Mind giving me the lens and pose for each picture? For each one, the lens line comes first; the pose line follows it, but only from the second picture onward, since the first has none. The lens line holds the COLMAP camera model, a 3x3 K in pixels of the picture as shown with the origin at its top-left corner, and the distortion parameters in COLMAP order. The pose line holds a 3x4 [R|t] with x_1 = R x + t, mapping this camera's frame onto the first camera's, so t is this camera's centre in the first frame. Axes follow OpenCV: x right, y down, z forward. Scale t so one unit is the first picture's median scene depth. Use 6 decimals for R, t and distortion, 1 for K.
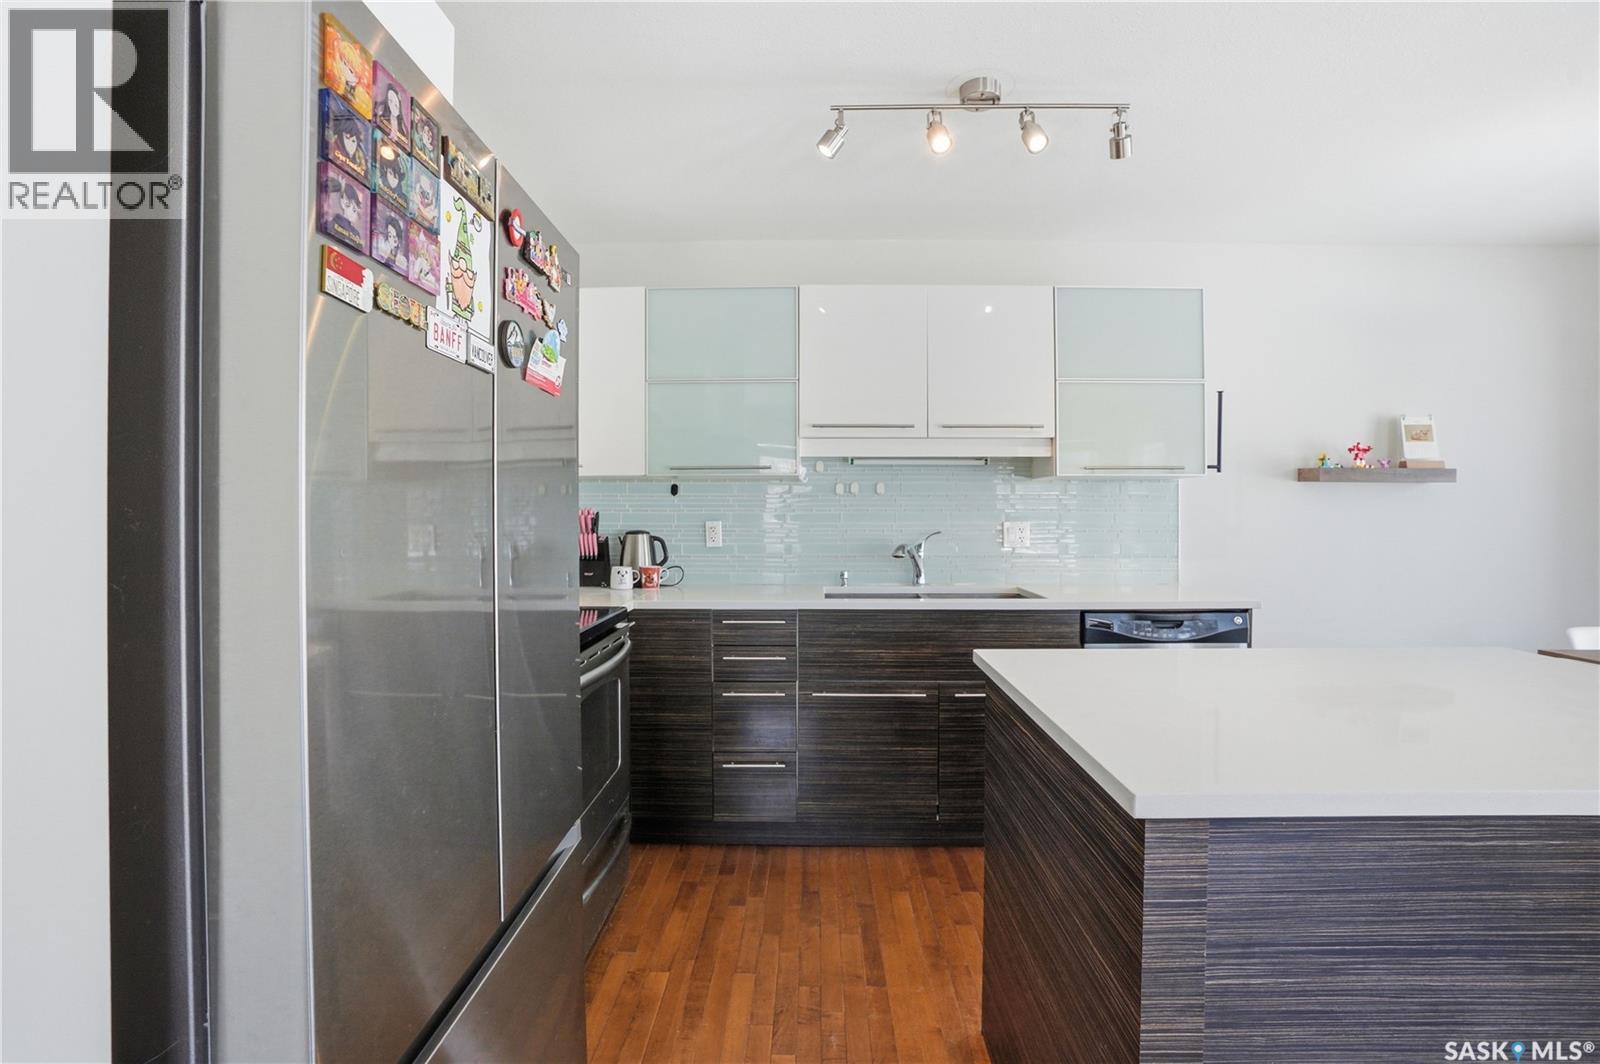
lens RADIAL K [[753.4, 0, 802.2], [0, 753.4, 512.5], [0, 0, 1]] dist [-0.076087, 0.029125]
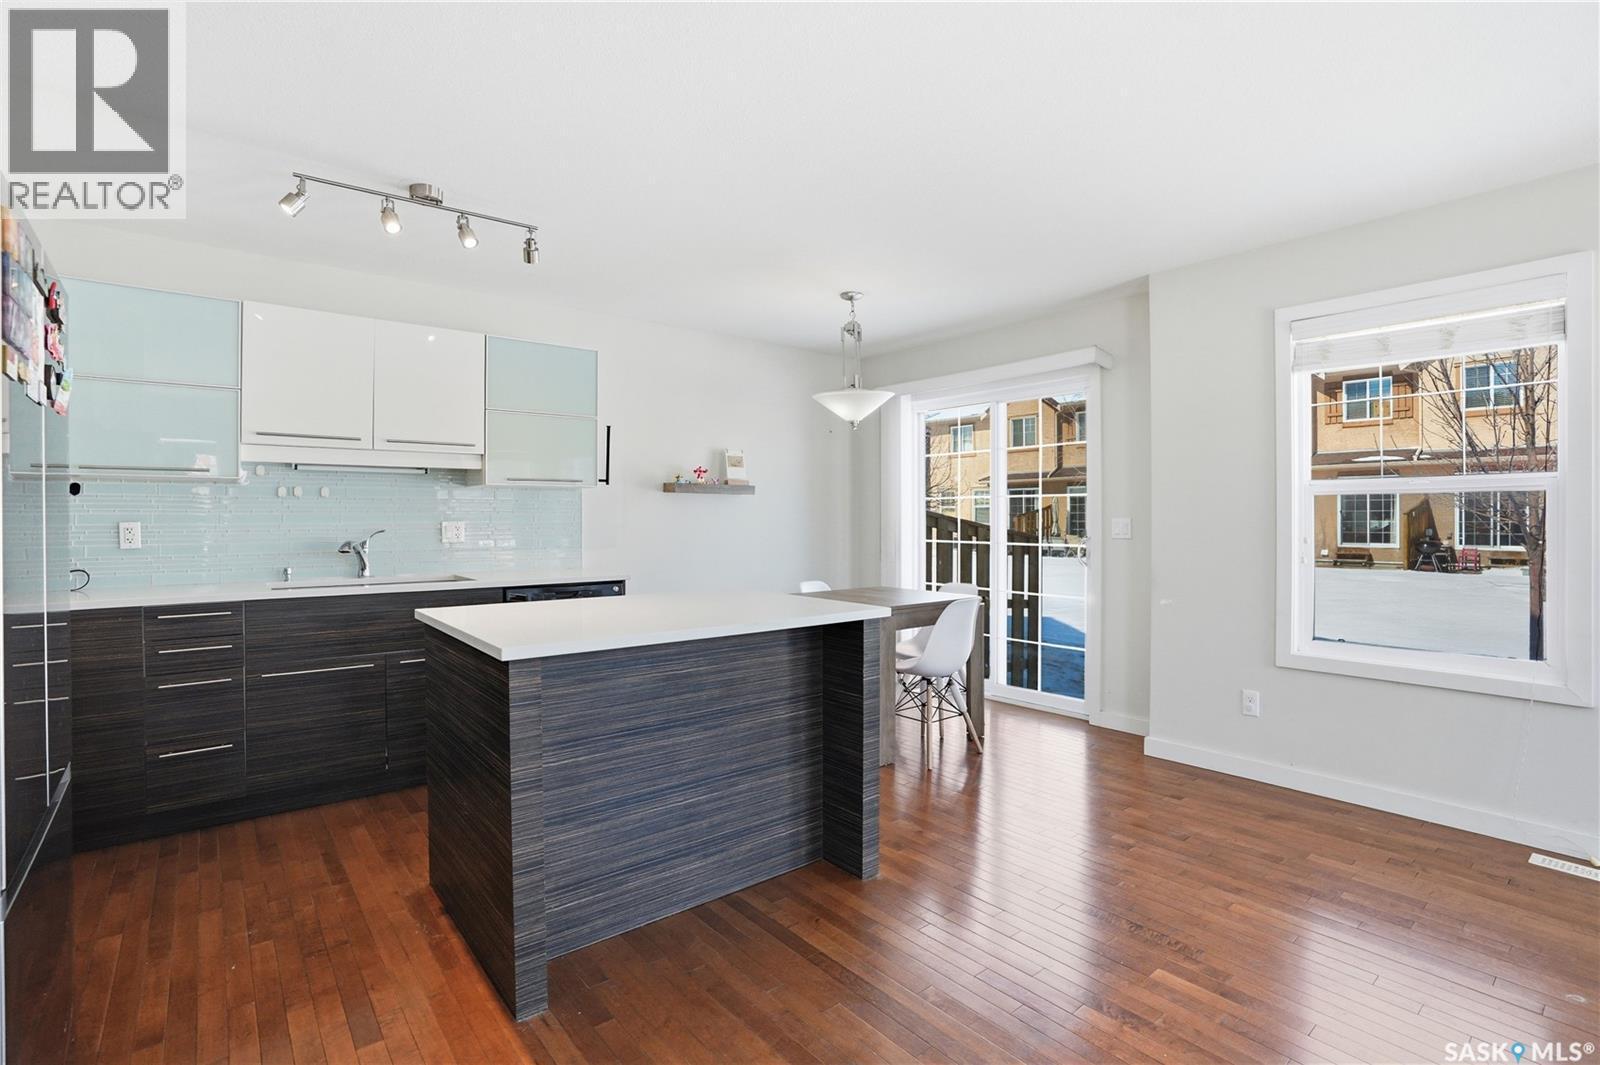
lens RADIAL K [[745.8, 0, 797.6], [0, 745.8, 515.4], [0, 0, 1]] dist [-0.071557, 0.028601]
pose [[0.761910, 0.000148, 0.647683, -0.072486], [0.001540, 0.999997, -0.002040, 0.007235], [-0.647681, 0.002552, 0.761908, -0.326059]]
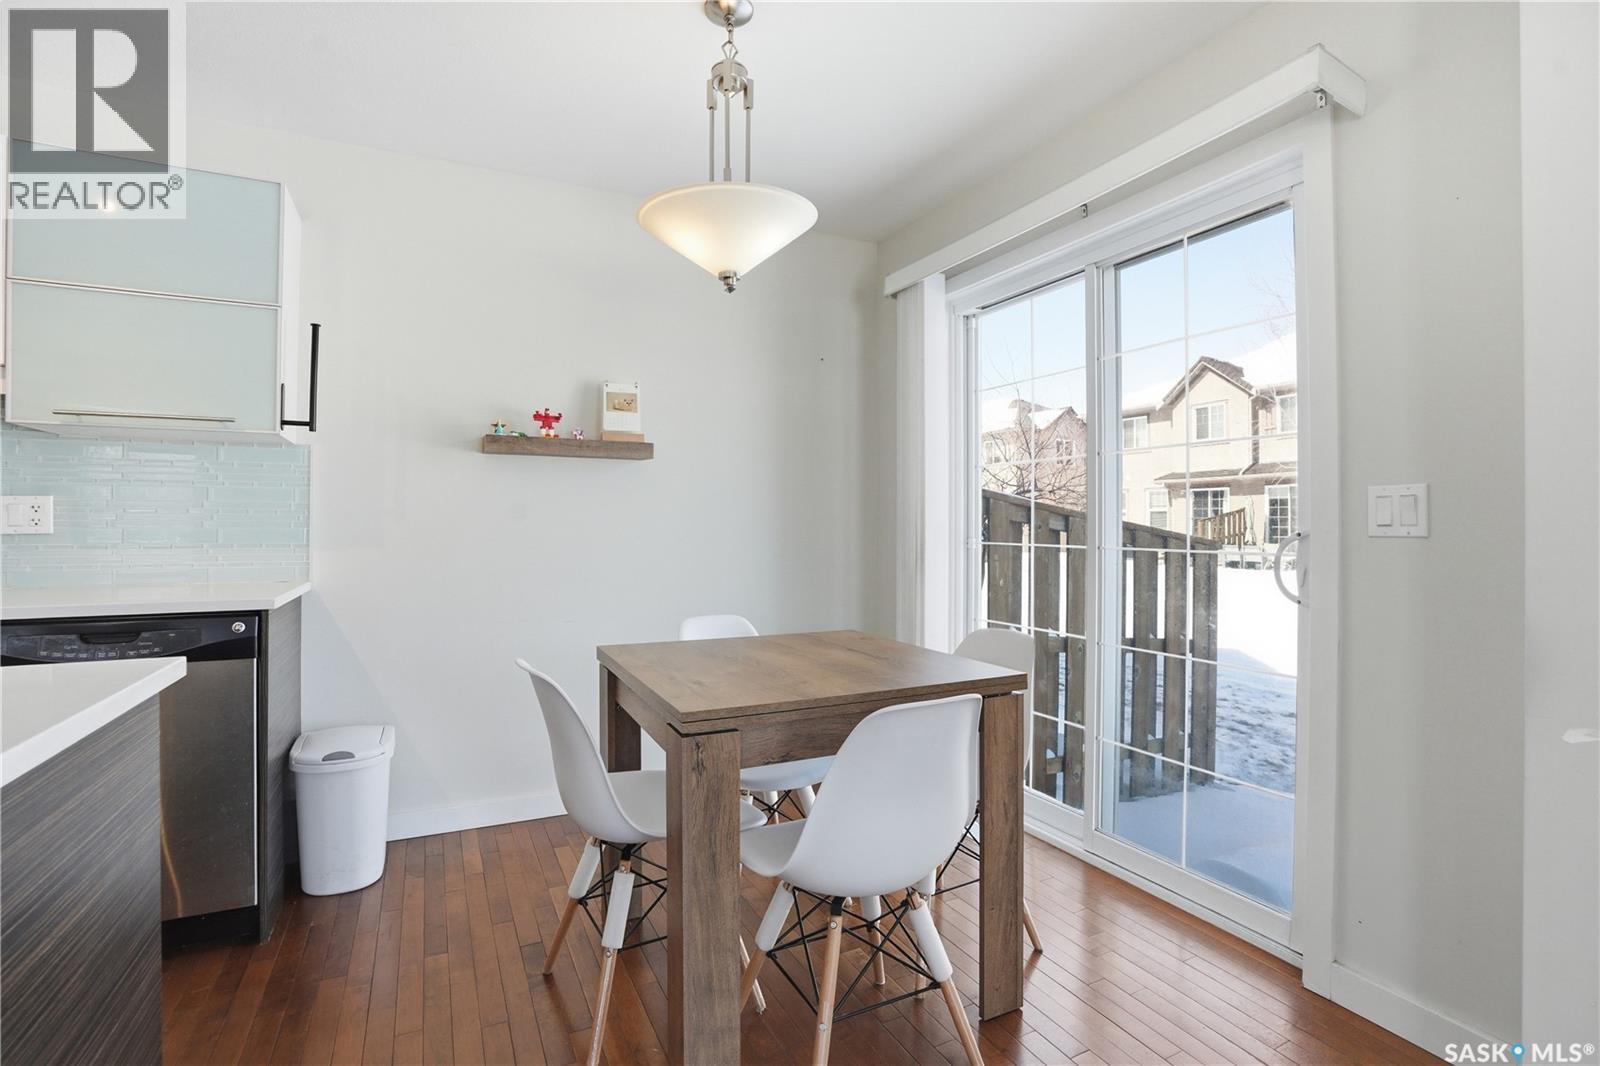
lens RADIAL K [[753.4, 0, 802.2], [0, 753.4, 513.5], [0, 0, 1]] dist [-0.076087, 0.029125]
pose [[0.882242, 0.008149, 0.470726, 0.730027], [-0.002138, 0.999909, -0.013303, 0.043194], [-0.470792, 0.010730, 0.882179, 0.113528]]
